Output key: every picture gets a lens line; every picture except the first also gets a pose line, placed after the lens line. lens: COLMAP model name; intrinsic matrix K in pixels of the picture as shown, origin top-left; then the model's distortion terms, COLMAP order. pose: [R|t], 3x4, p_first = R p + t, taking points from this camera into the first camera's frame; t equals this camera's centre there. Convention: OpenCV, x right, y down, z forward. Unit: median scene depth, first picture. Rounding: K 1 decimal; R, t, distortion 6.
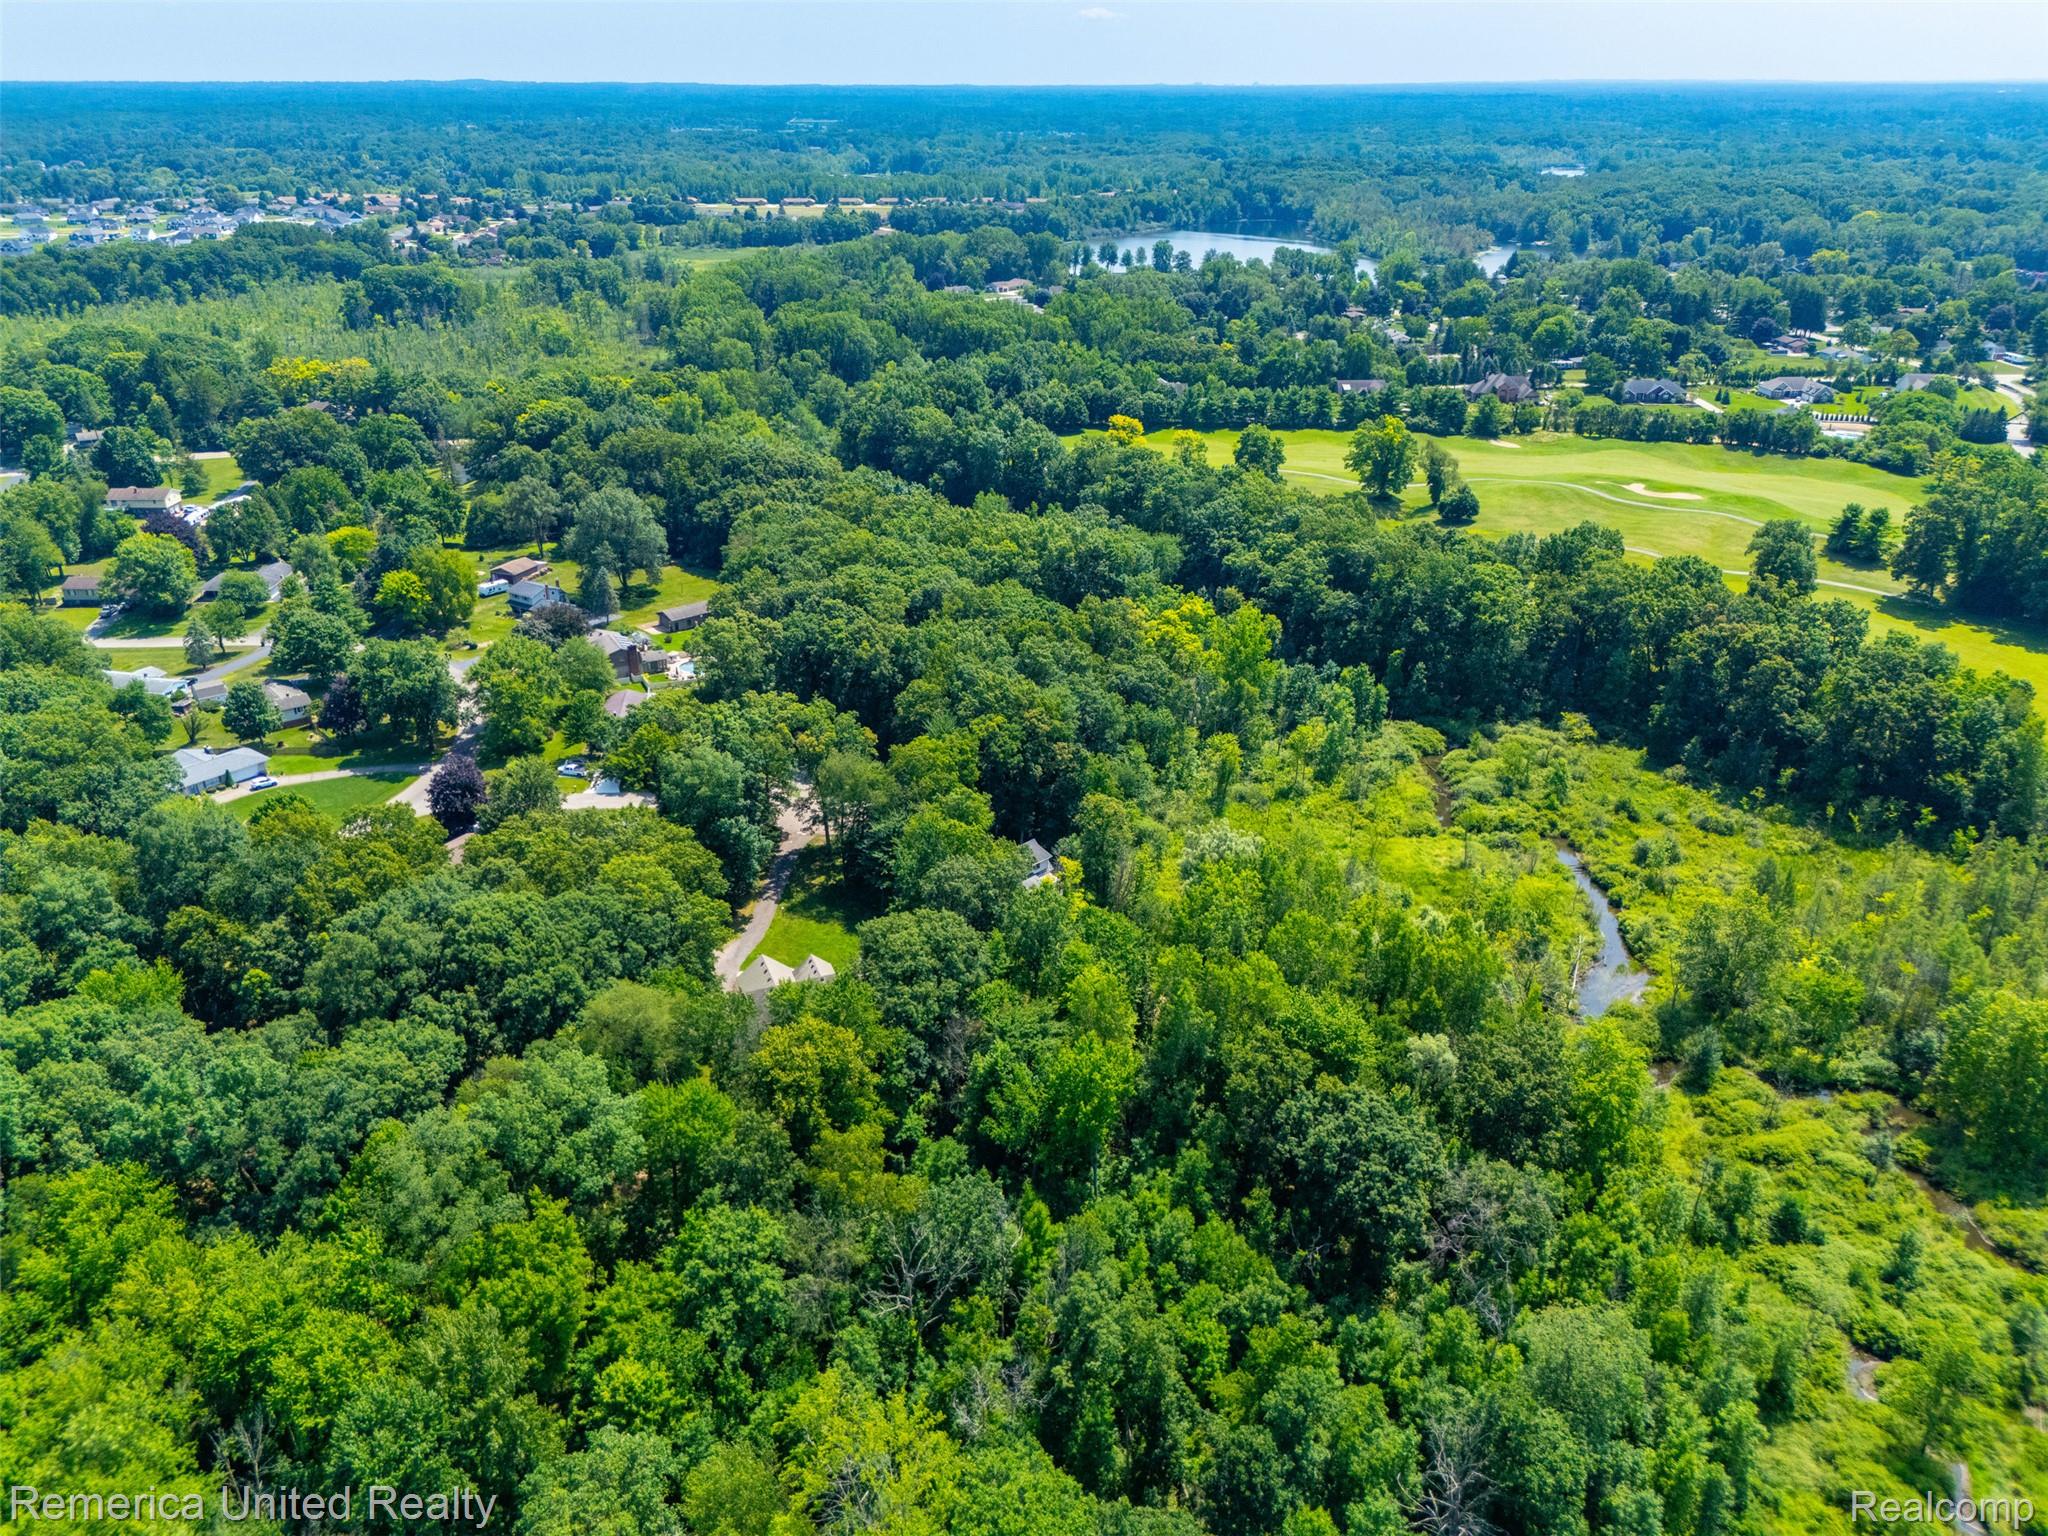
lens RADIAL K [[1517.4, 0, 1033.7], [0, 1517.4, 768.6], [0, 0, 1]] dist [0.058789, -0.052622]
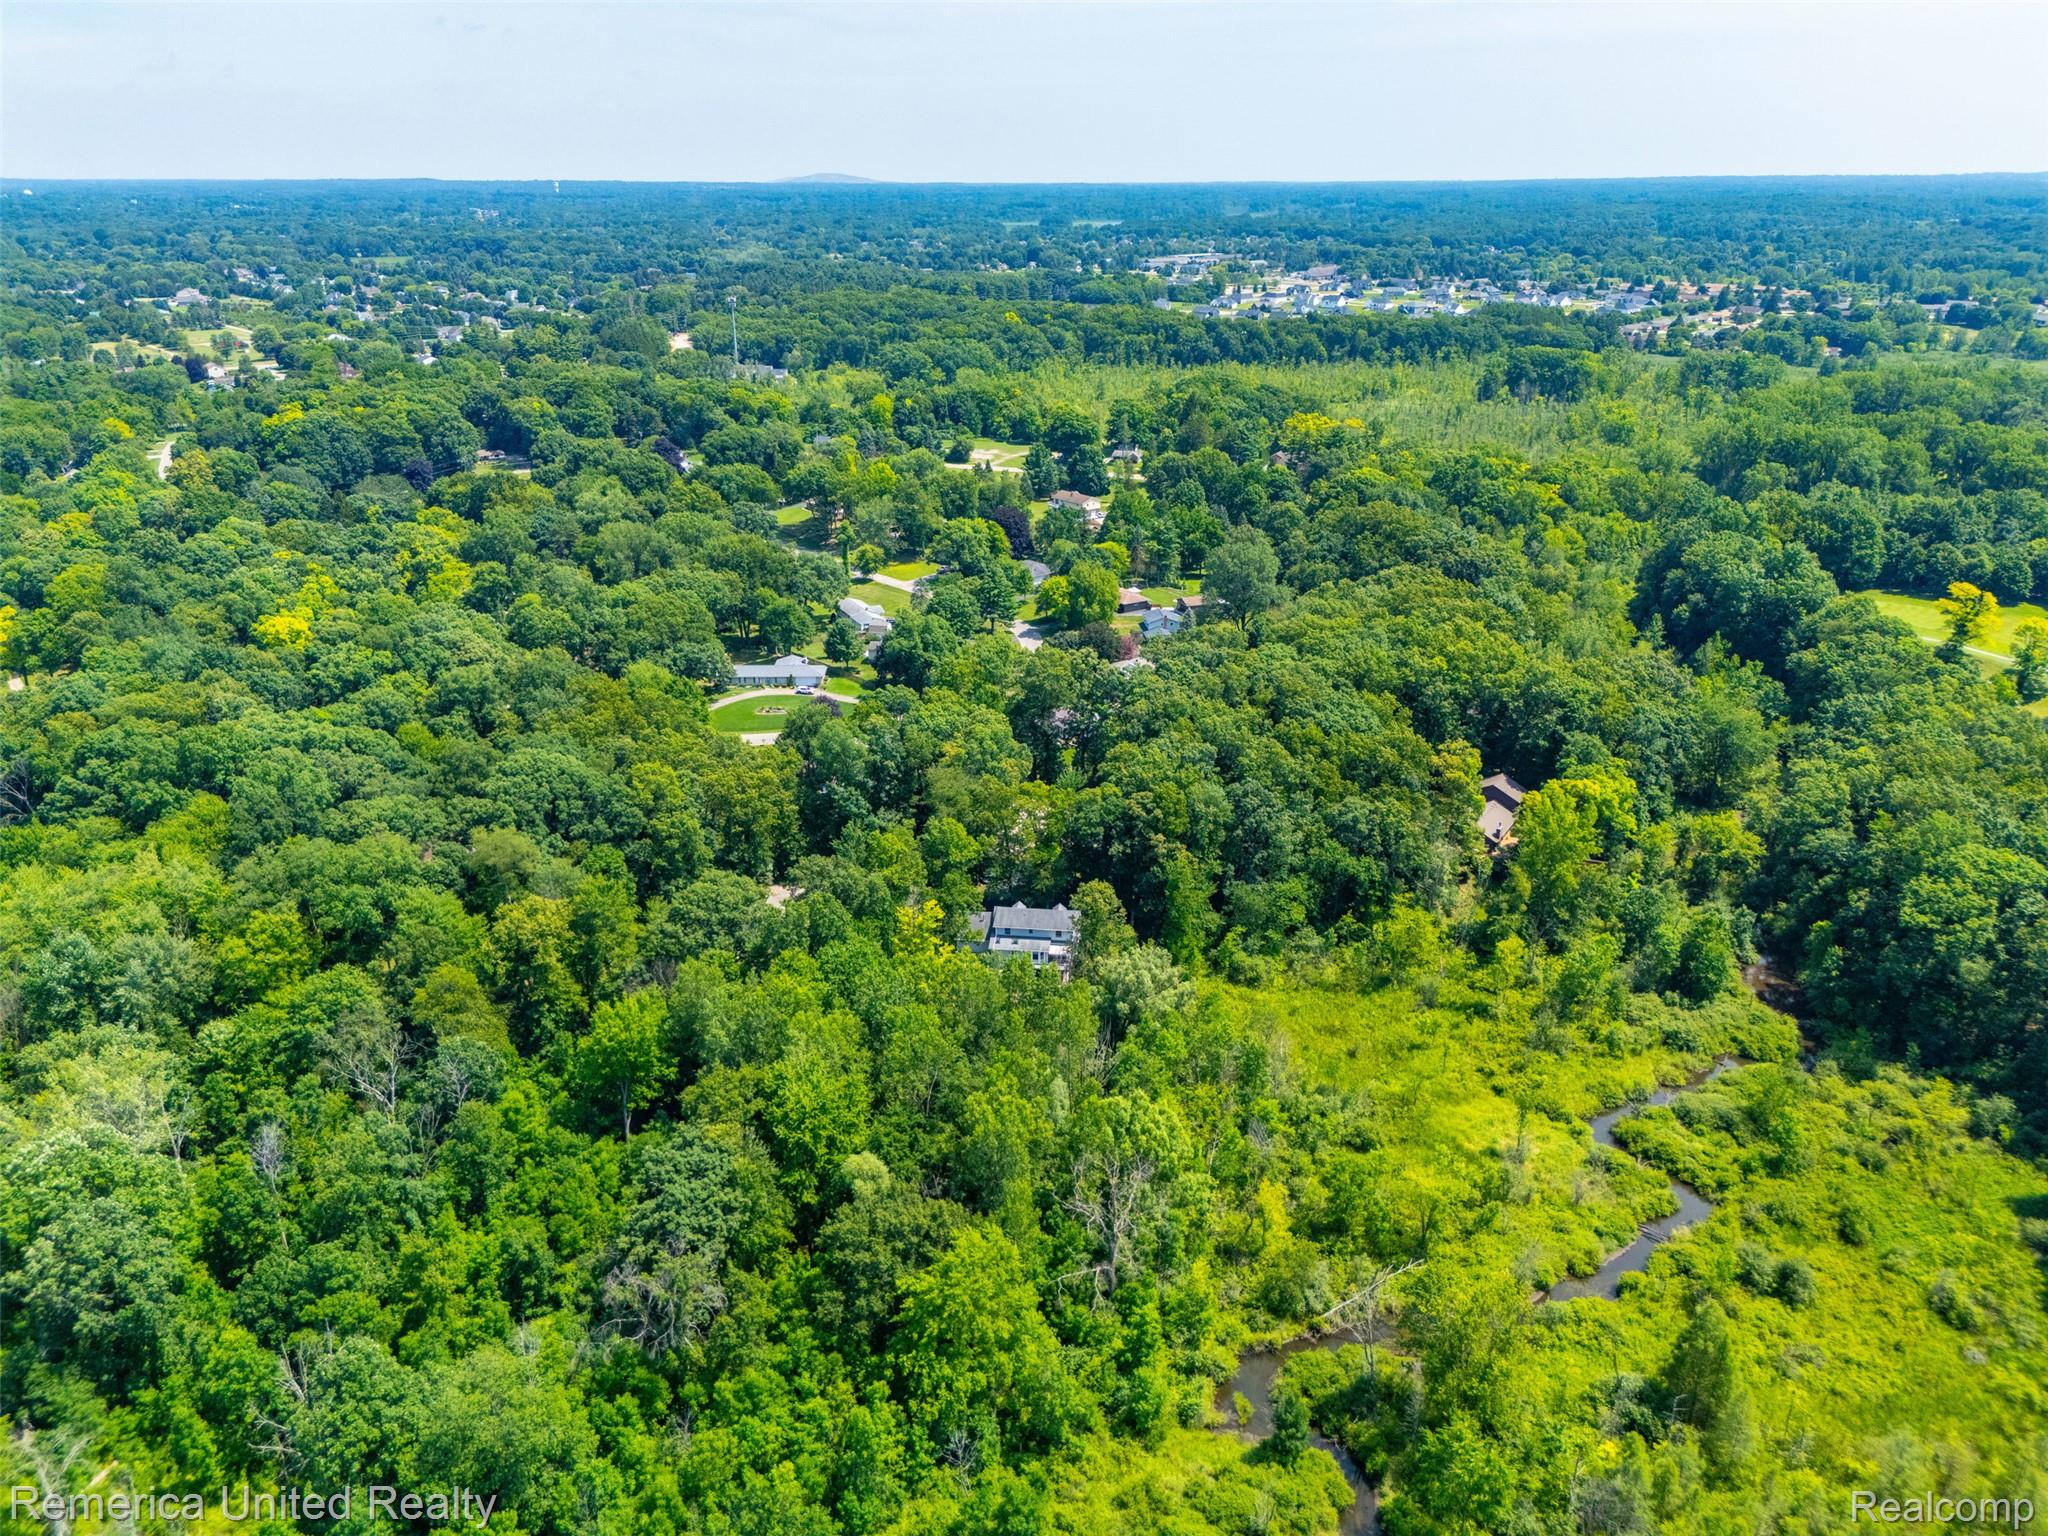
lens RADIAL K [[1517.4, 0, 1015.6], [0, 1517.4, 770.7], [0, 0, 1]] dist [0.058789, -0.052622]
pose [[0.618864, 0.281716, -0.733242, 0.459746], [-0.318297, 0.943340, 0.093791, -0.081704], [0.718119, 0.175345, 0.673469, 0.190754]]
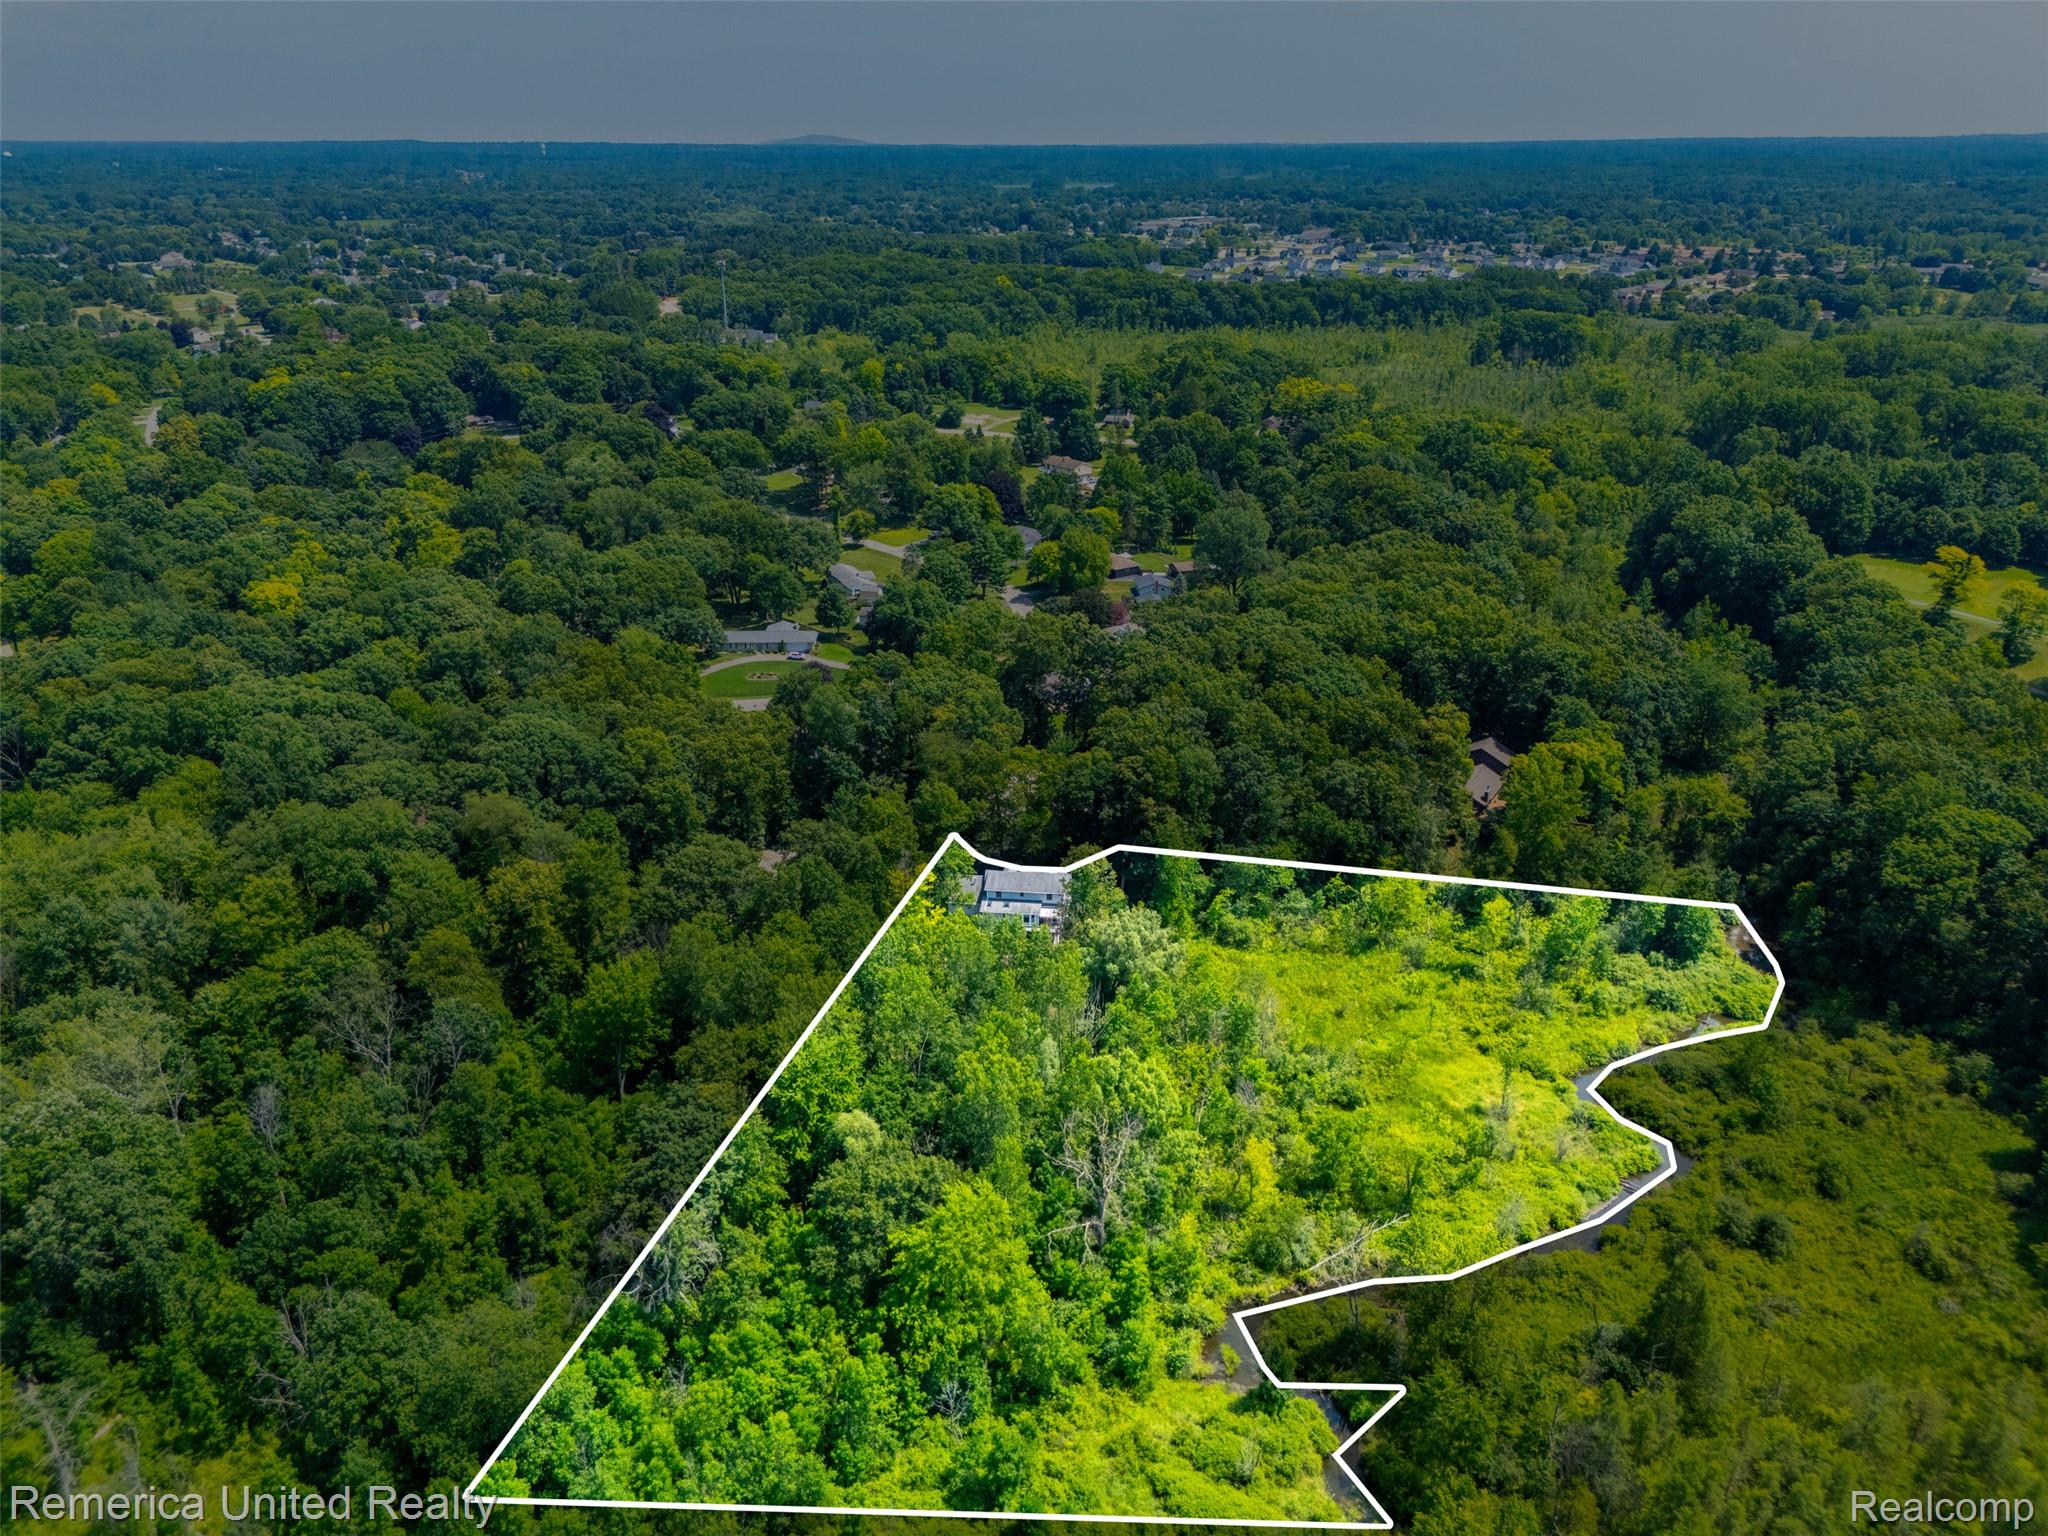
lens RADIAL K [[1517.4, 0, 1016.8], [0, 1517.4, 771.7], [0, 0, 1]] dist [0.058789, -0.052622]
pose [[0.623229, 0.296109, -0.723813, 0.463266], [-0.316598, 0.941841, 0.112701, -0.080863], [0.715088, 0.158919, 0.680730, 0.189786]]
